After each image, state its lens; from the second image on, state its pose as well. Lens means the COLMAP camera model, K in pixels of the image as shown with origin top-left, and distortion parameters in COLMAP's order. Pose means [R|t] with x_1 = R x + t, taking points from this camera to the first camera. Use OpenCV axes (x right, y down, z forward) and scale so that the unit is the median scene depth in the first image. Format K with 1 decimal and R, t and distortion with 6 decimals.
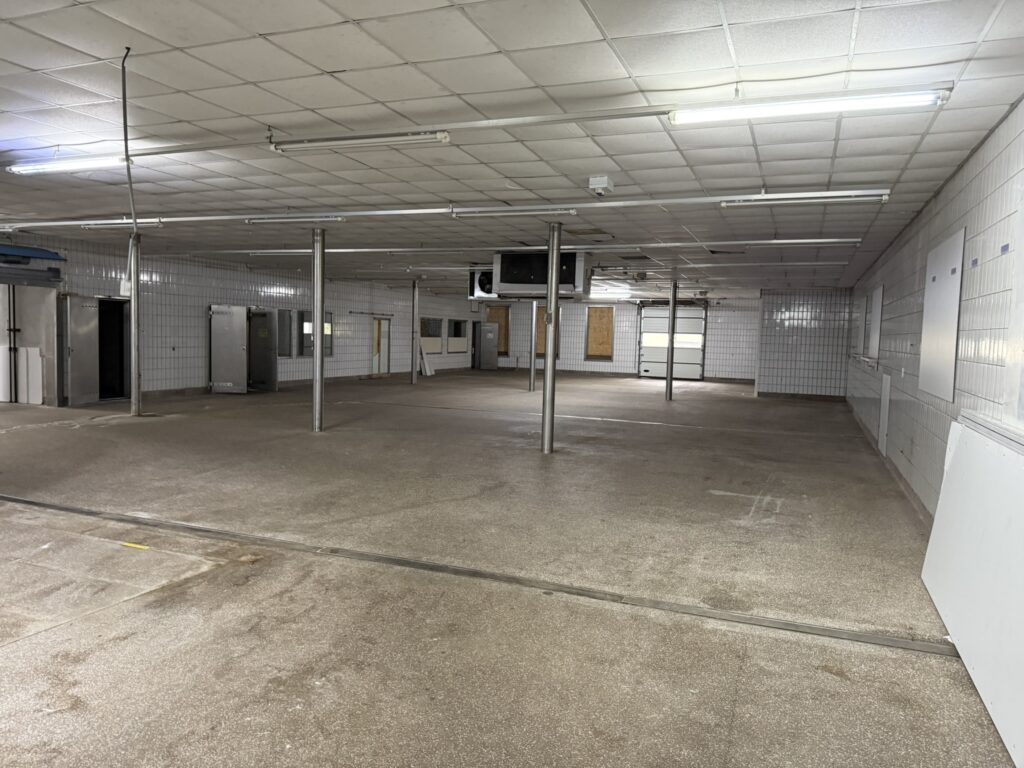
lens RADIAL K [[723.2, 0, 513.7], [0, 723.2, 385.6], [0, 0, 1]] dist [0.057070, 0.000558]
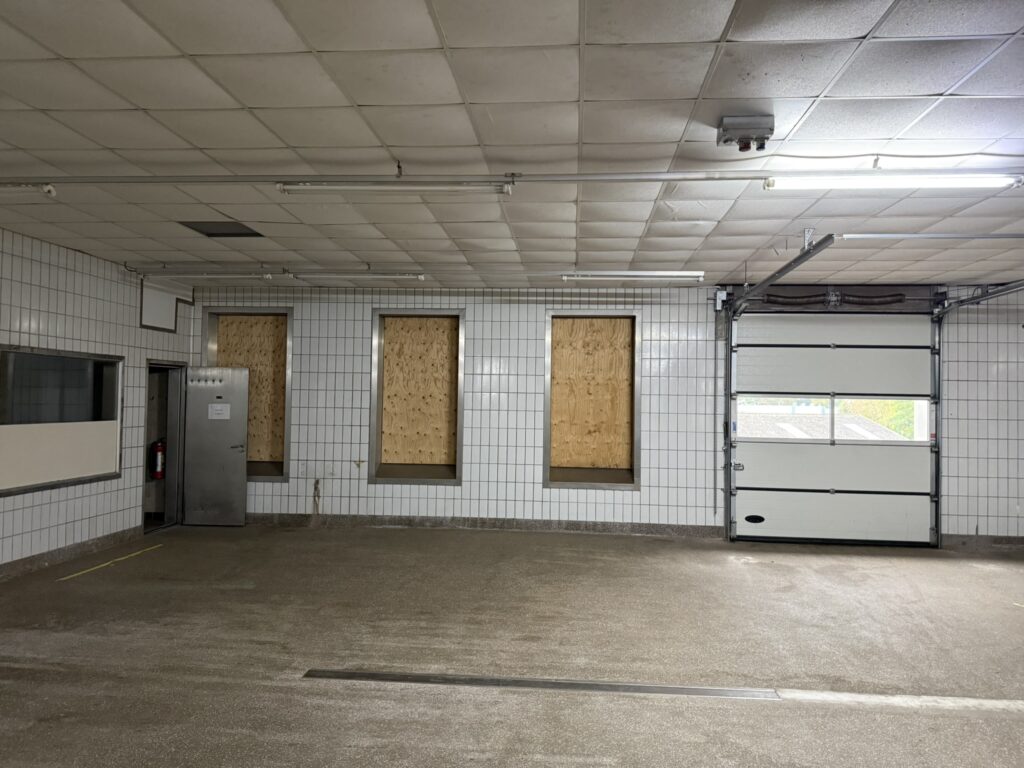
lens RADIAL K [[723.2, 0, 514.1], [0, 723.2, 381.8], [0, 0, 1]] dist [0.057070, 0.000558]
pose [[0.952741, -0.008638, 0.303662, -0.008595], [0.033748, 0.996418, -0.077542, -0.055366], [-0.301904, 0.084126, 0.949619, 0.701432]]
